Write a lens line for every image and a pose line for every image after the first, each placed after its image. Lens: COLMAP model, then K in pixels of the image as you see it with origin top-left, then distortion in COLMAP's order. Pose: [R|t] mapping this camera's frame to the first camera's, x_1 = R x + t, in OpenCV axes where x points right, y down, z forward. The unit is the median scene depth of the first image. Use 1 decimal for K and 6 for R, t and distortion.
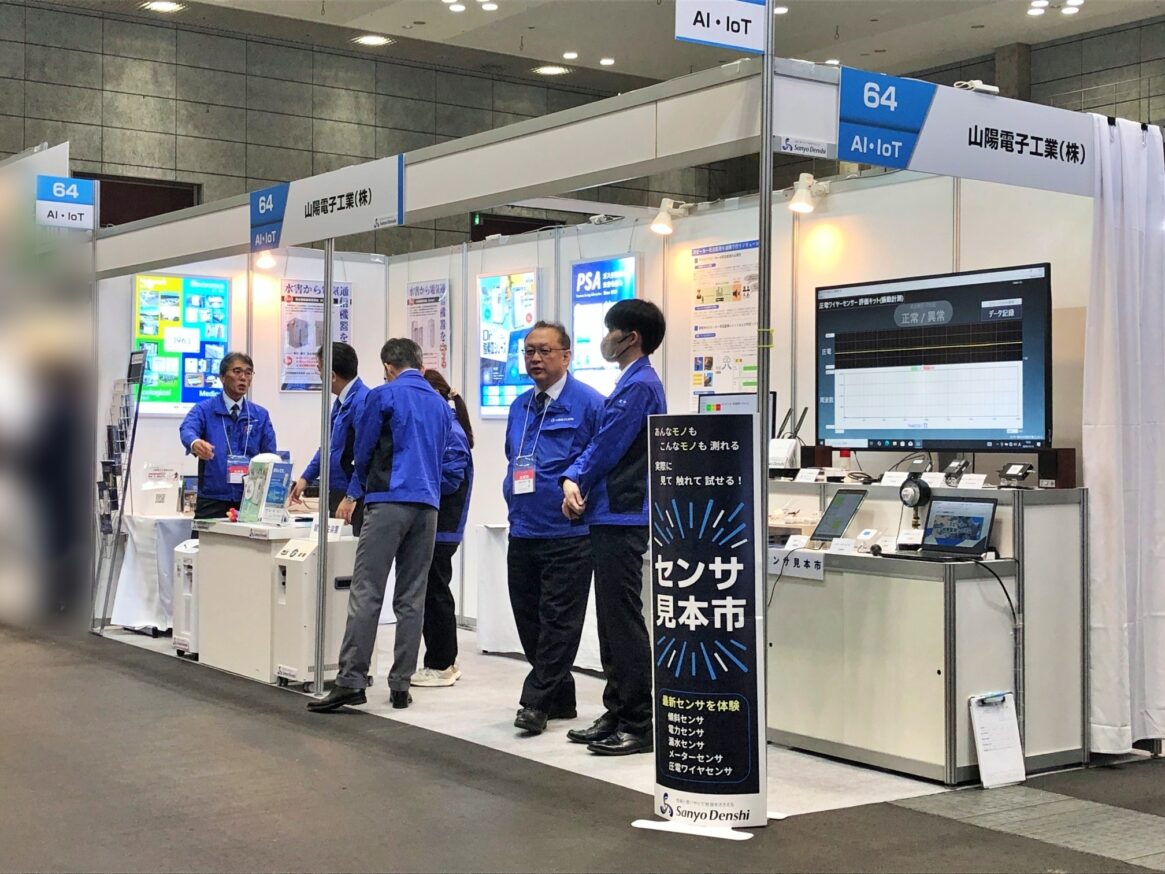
lens RADIAL K [[1700.9, 0, 582.5], [0, 1700.9, 437.0], [0, 0, 1]] dist [0.329783, -1.079781]
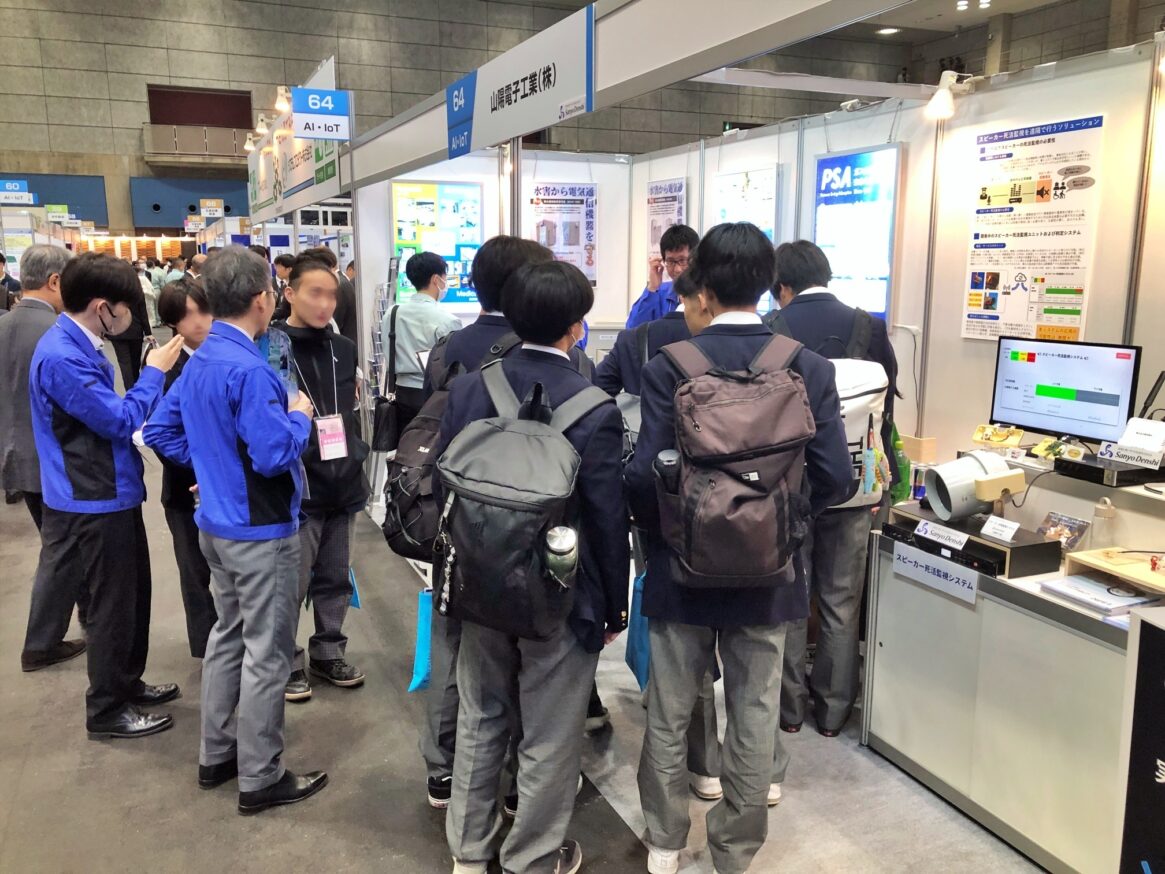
lens RADIAL K [[954.0, 0, 582.5], [0, 954.0, 437.0], [0, 0, 1]] dist [0.031871, 0.001732]
pose [[0.978056, 0.031568, -0.205937, -0.018991], [0.006408, 0.983429, 0.181180, -0.050340], [0.208244, -0.178524, 0.961646, 0.469962]]
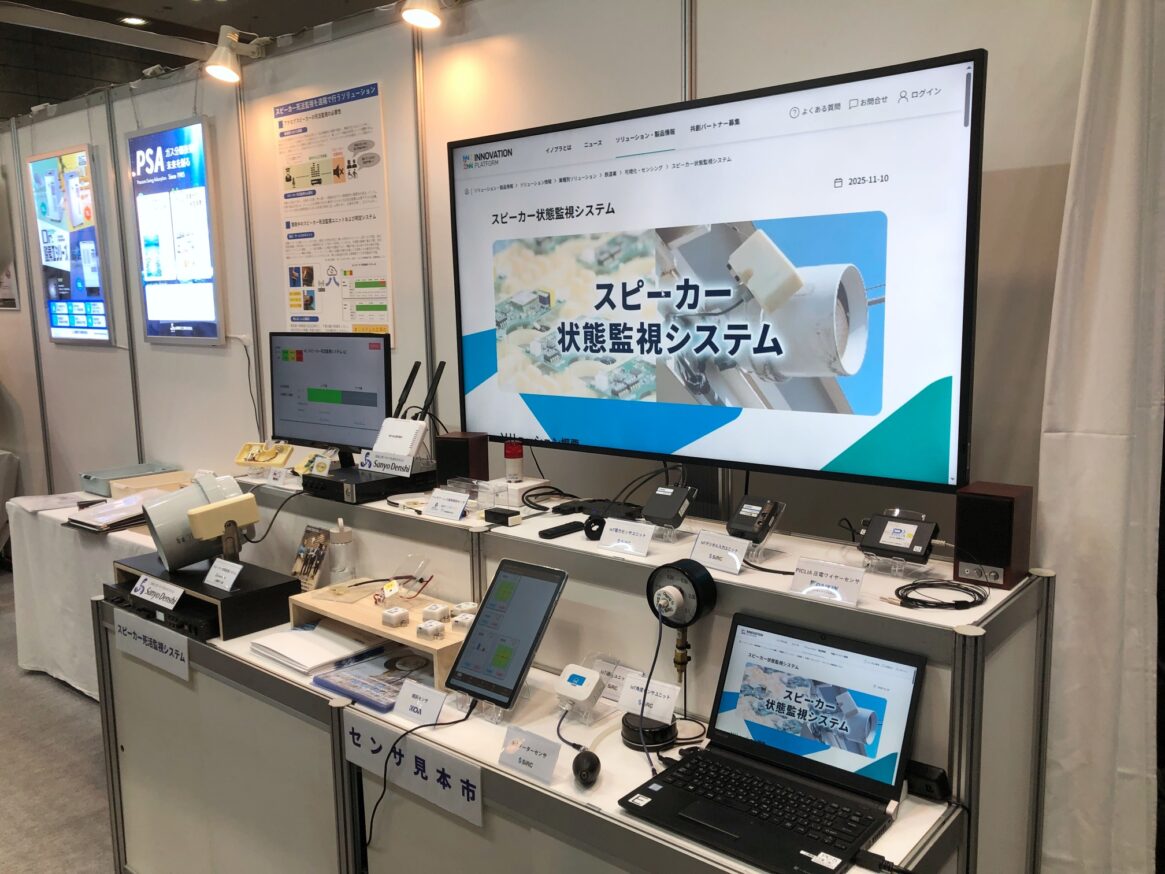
lens RADIAL K [[954.0, 0, 582.5], [0, 954.0, 437.0], [0, 0, 1]] dist [0.031871, 0.001732]
pose [[0.968936, -0.054588, 0.241212, 0.078725], [0.019920, 0.989393, 0.143892, -0.030014], [-0.246508, -0.134617, 0.959746, 0.546265]]
